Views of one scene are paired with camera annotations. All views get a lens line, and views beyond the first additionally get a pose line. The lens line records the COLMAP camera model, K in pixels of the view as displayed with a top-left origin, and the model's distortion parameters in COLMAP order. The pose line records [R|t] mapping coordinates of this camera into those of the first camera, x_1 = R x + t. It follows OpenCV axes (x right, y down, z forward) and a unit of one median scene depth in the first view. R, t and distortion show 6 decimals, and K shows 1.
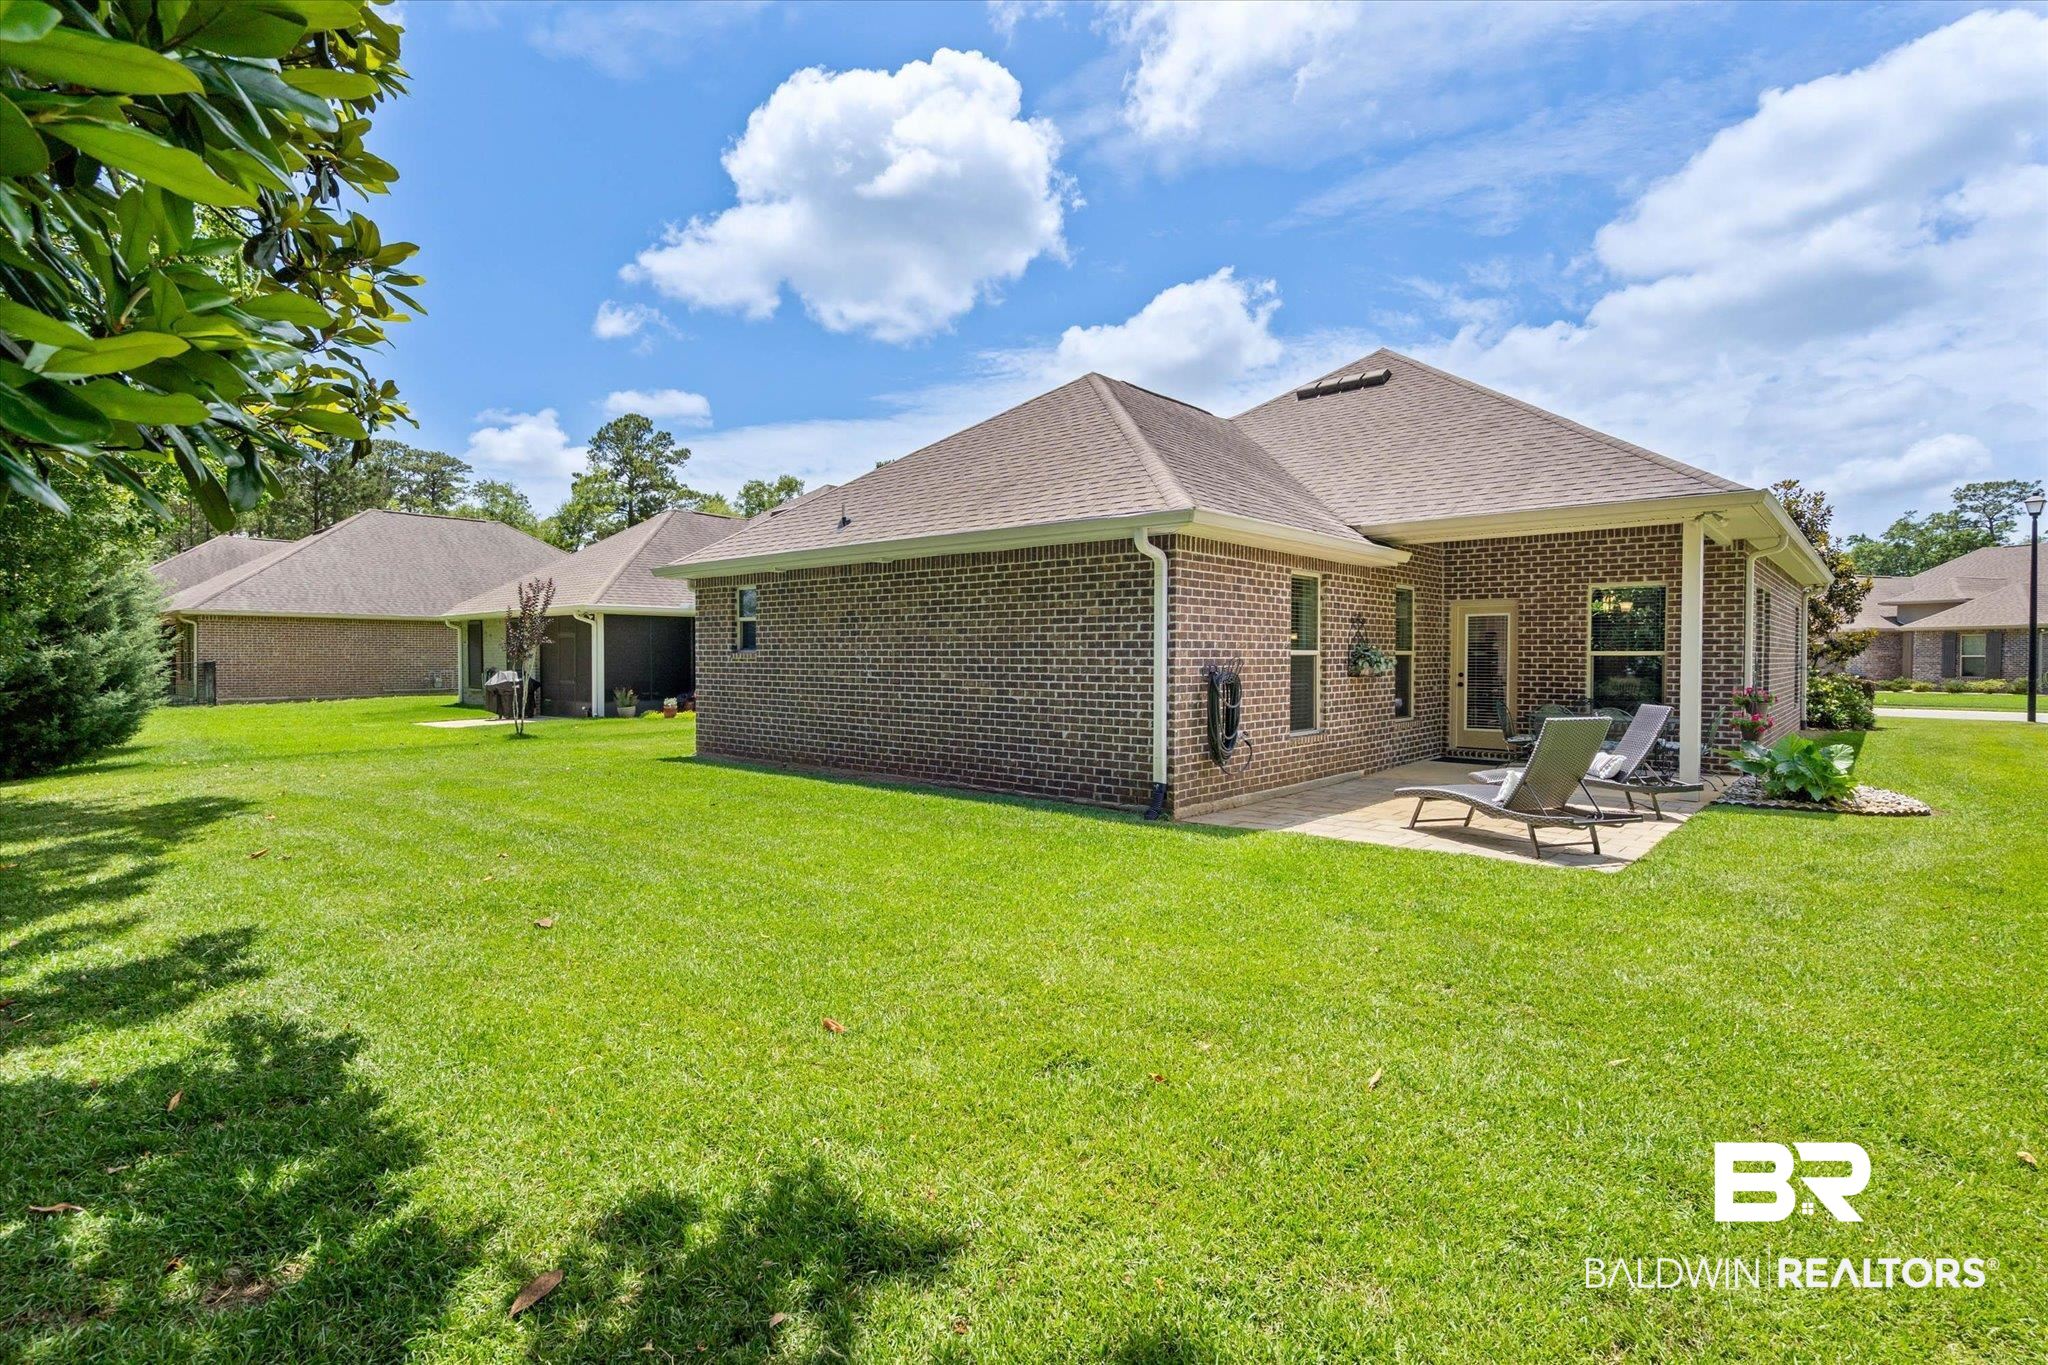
lens RADIAL K [[943.3, 0, 1017.7], [0, 943.3, 650.3], [0, 0, 1]] dist [-0.004794, -0.000139]
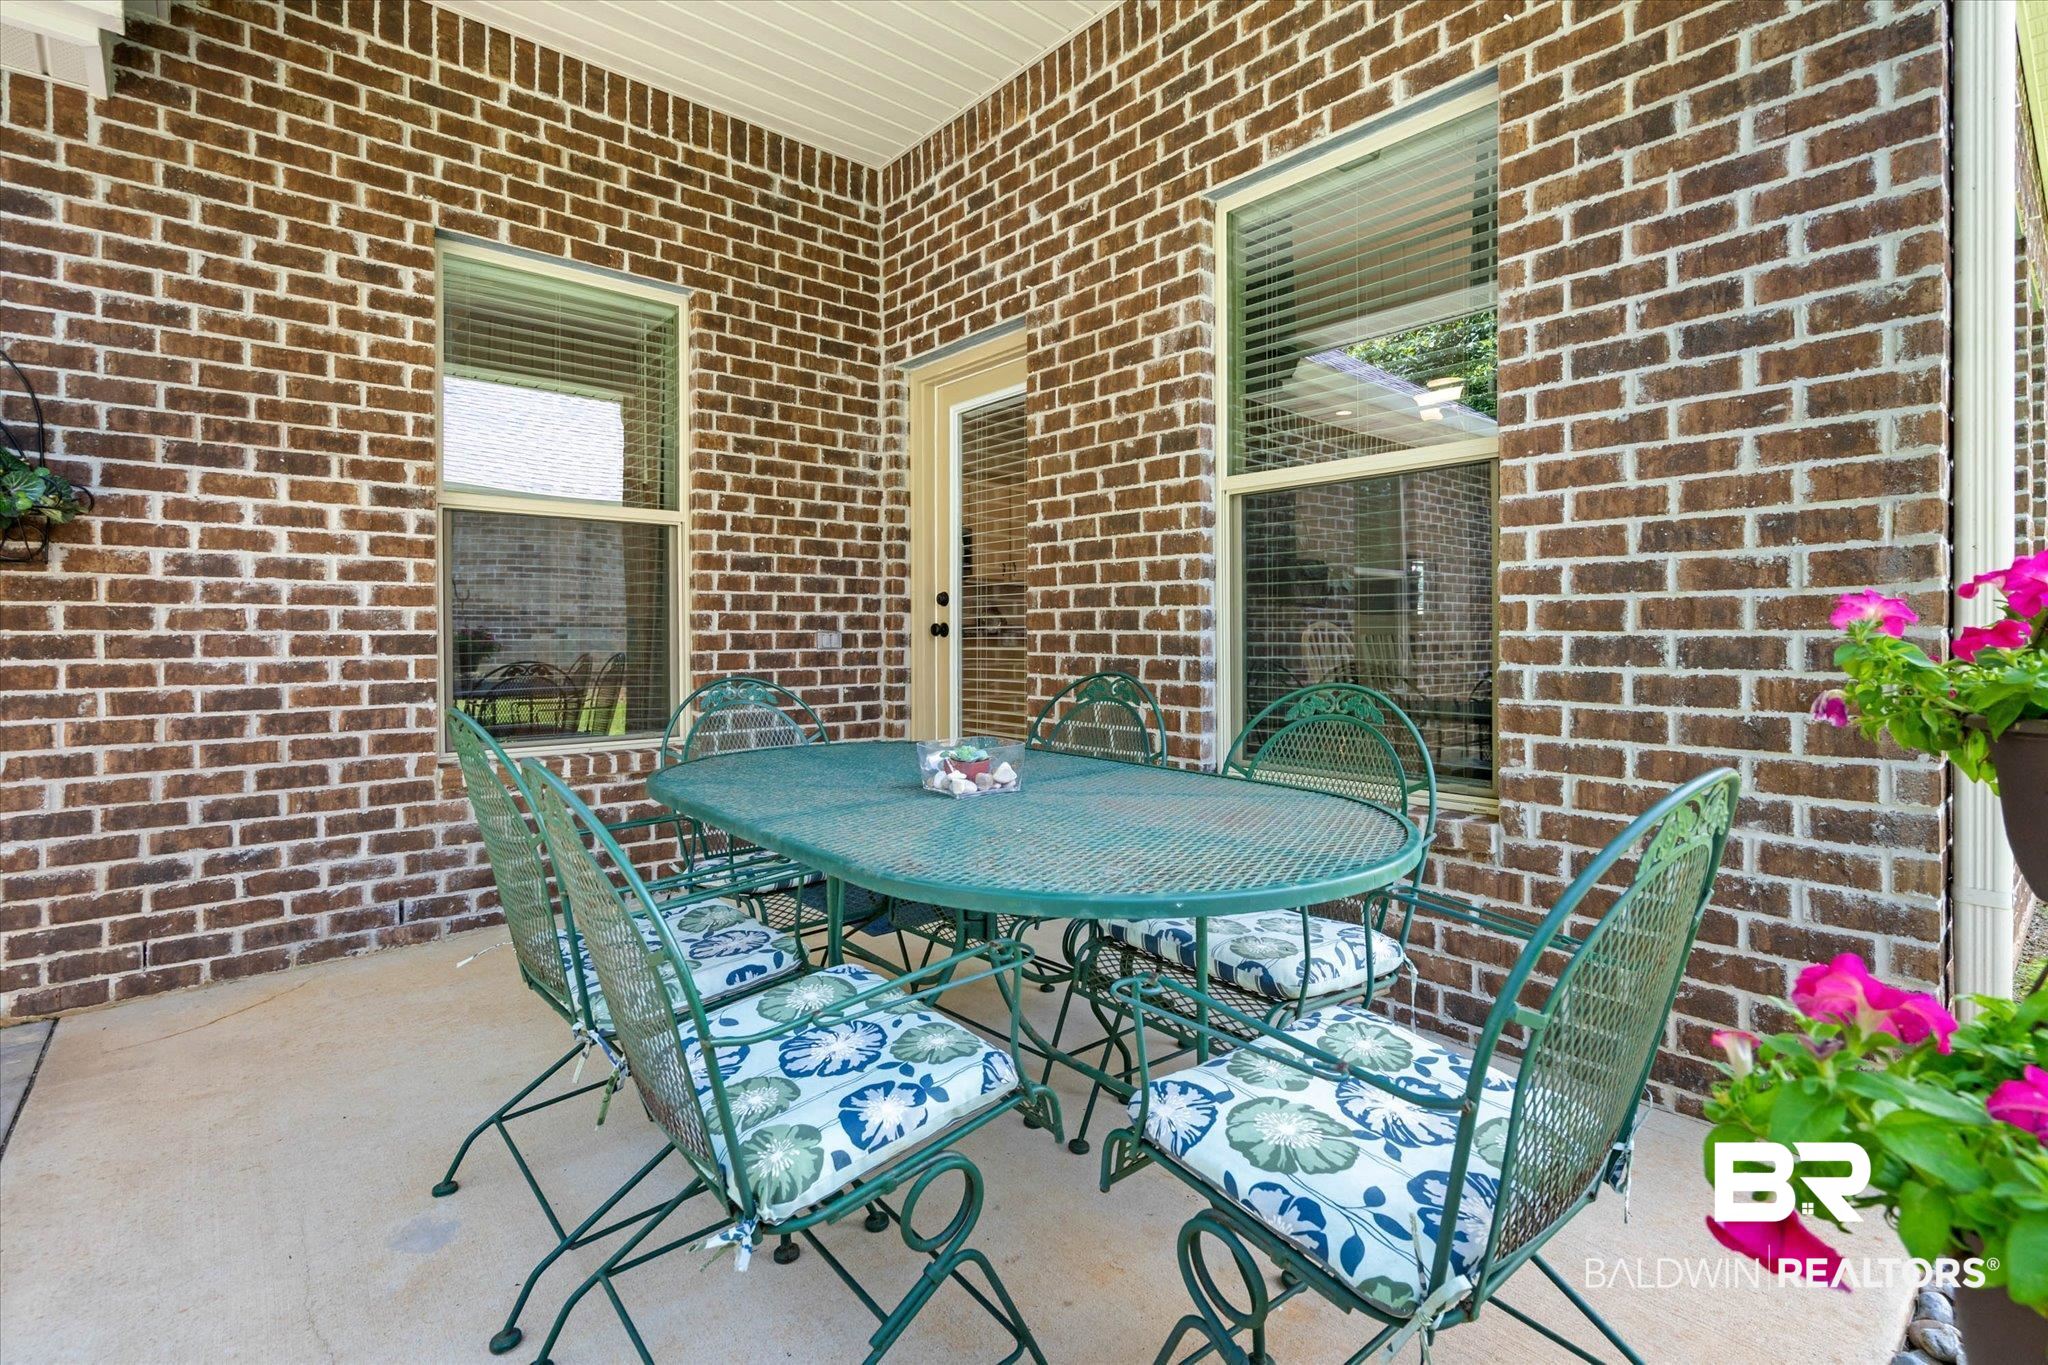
lens RADIAL K [[948.5, 0, 1030.5], [0, 948.5, 623.7], [0, 0, 1]] dist [-0.004536, -0.000048]
pose [[0.994308, -0.004897, -0.106430, 0.557051], [0.004588, 0.999985, -0.003146, 0.036885], [0.106444, 0.002640, 0.994315, 0.724376]]
